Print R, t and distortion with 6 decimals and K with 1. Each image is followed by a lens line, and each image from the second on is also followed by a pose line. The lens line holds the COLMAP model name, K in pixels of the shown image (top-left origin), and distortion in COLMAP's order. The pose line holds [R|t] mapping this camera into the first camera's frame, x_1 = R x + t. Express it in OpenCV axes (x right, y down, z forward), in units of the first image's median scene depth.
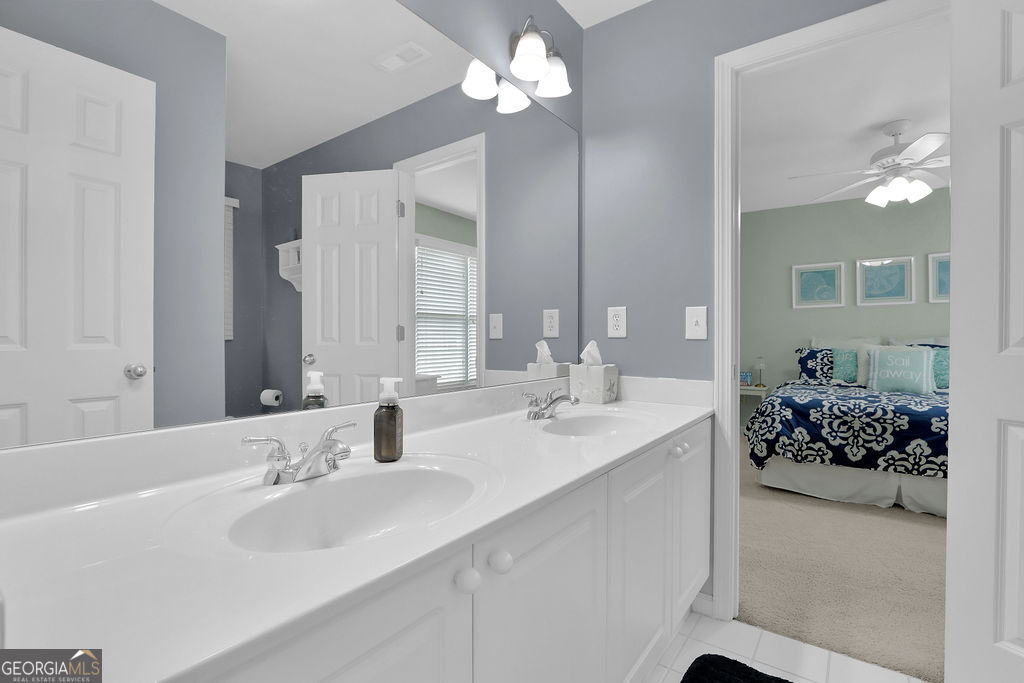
lens RADIAL K [[482.5, 0, 510.0], [0, 482.5, 339.7], [0, 0, 1]] dist [-0.002663, -0.000391]
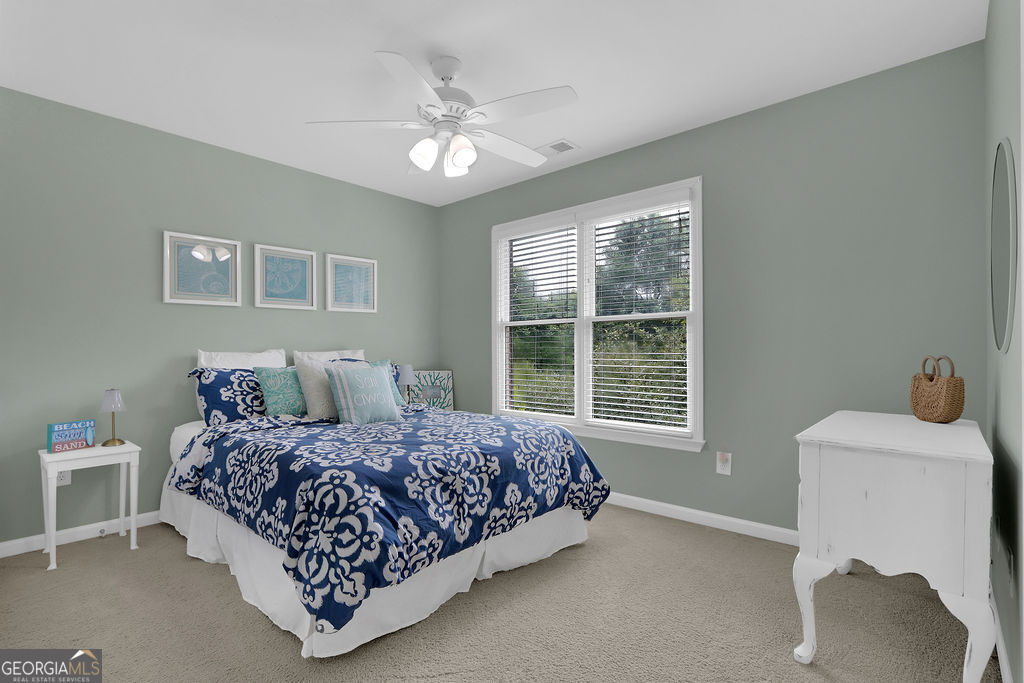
lens RADIAL K [[482.5, 0, 504.7], [0, 482.5, 351.6], [0, 0, 1]] dist [-0.002663, -0.000391]
pose [[0.113752, -0.004977, 0.993497, 0.073450], [0.004100, 0.999981, 0.004540, -0.008187], [-0.993501, 0.003557, 0.113770, 0.848364]]
